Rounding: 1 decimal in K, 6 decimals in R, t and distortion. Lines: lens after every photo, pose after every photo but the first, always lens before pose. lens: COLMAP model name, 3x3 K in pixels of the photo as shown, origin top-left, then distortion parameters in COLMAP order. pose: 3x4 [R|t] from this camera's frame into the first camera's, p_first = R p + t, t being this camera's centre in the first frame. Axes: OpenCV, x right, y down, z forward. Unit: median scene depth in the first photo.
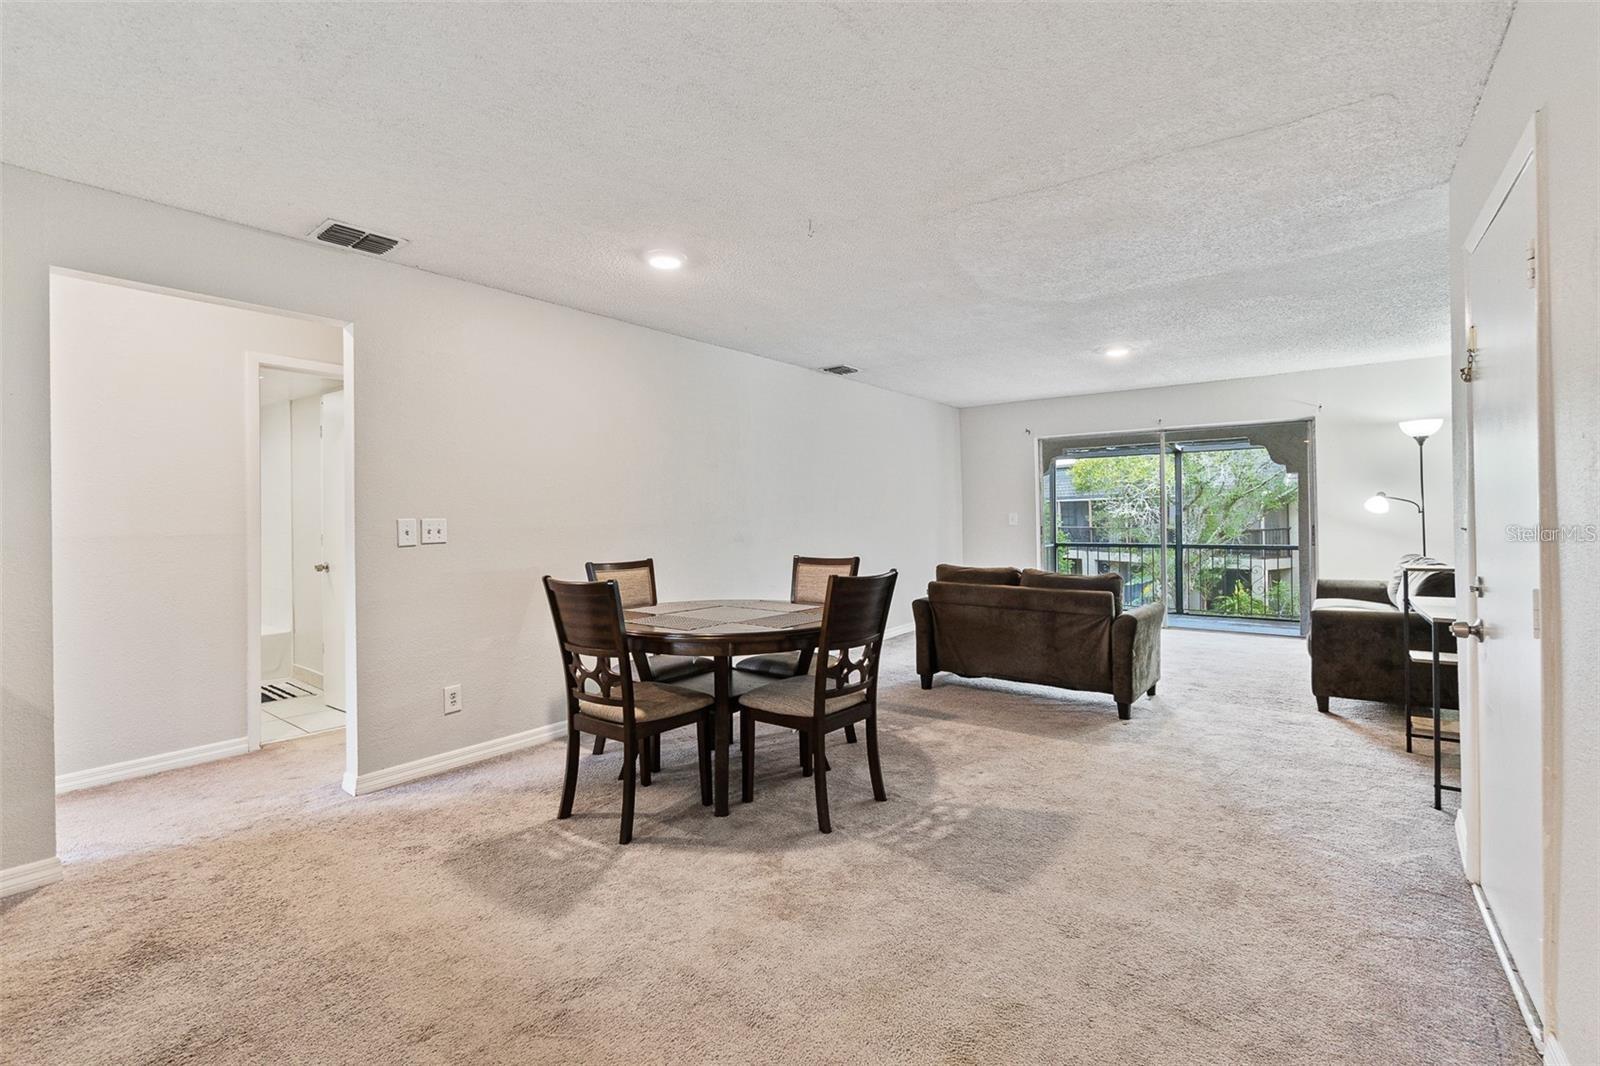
lens RADIAL K [[691.3, 0, 800.2], [0, 691.3, 522.5], [0, 0, 1]] dist [-0.002117, 0.000888]
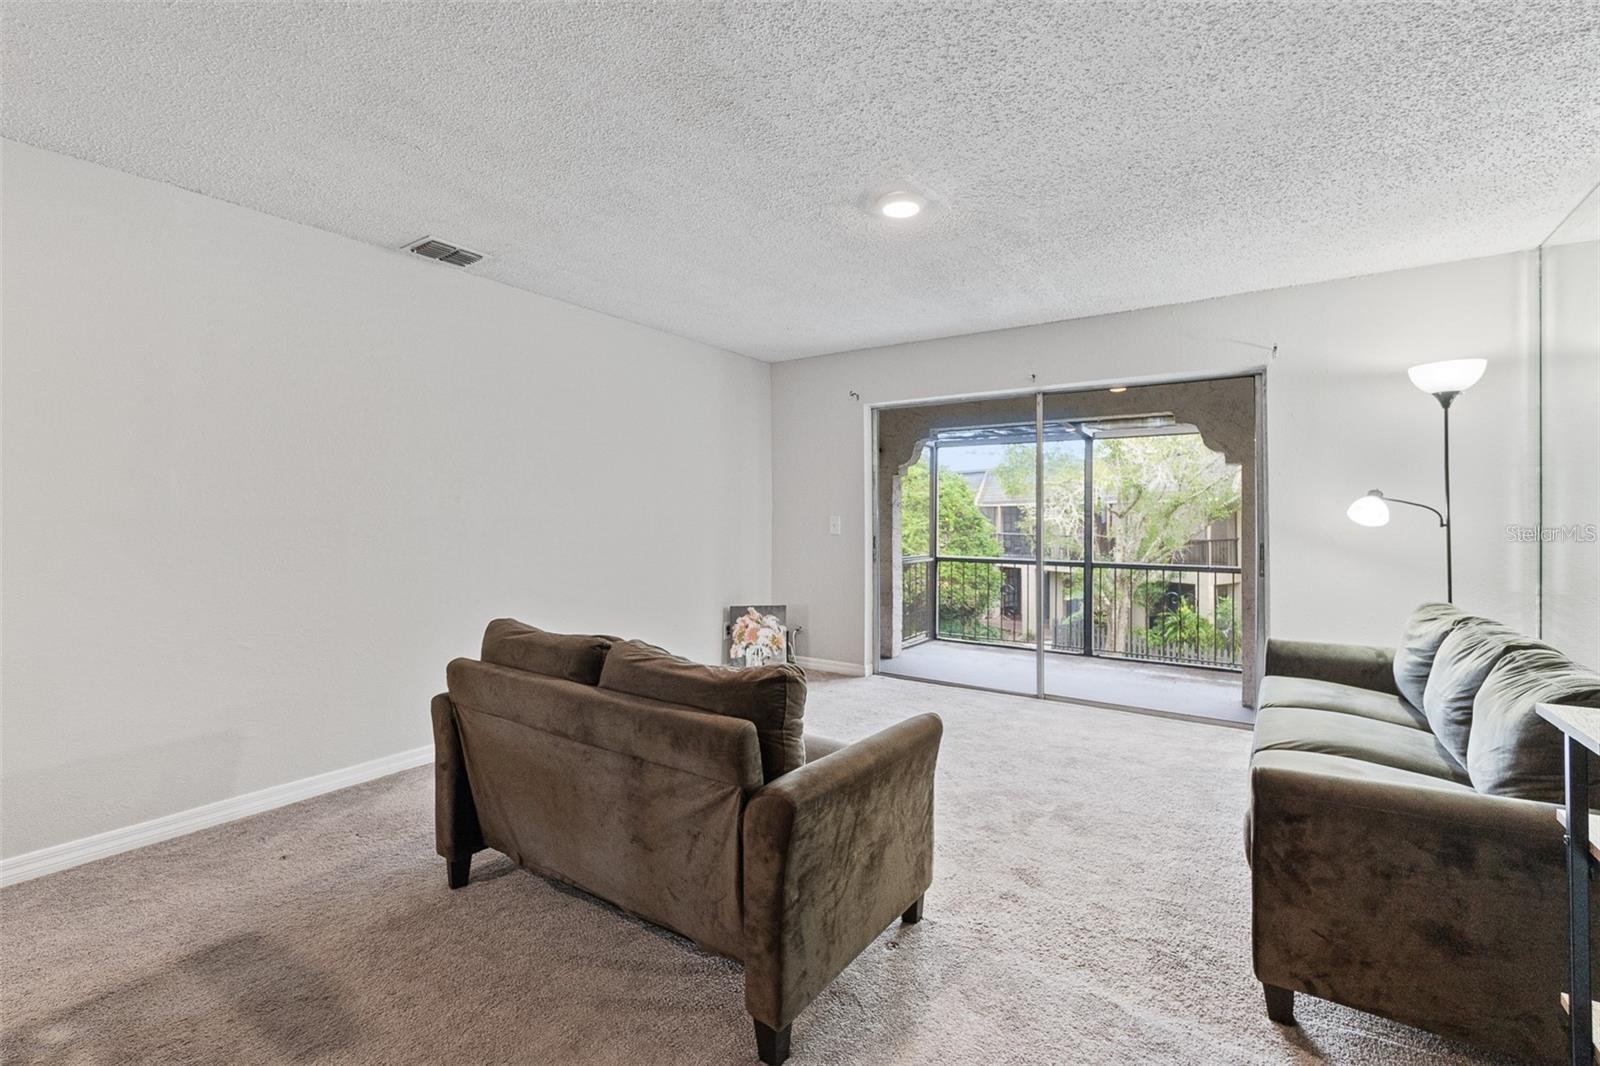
lens RADIAL K [[740.0, 0, 768.8], [0, 740.0, 516.7], [0, 0, 1]] dist [-0.000994, 0.000364]
pose [[0.998588, 0.017867, 0.050032, 0.287771], [-0.017380, 0.999798, -0.010141, -0.005914], [-0.050203, 0.009257, 0.998696, 0.386410]]
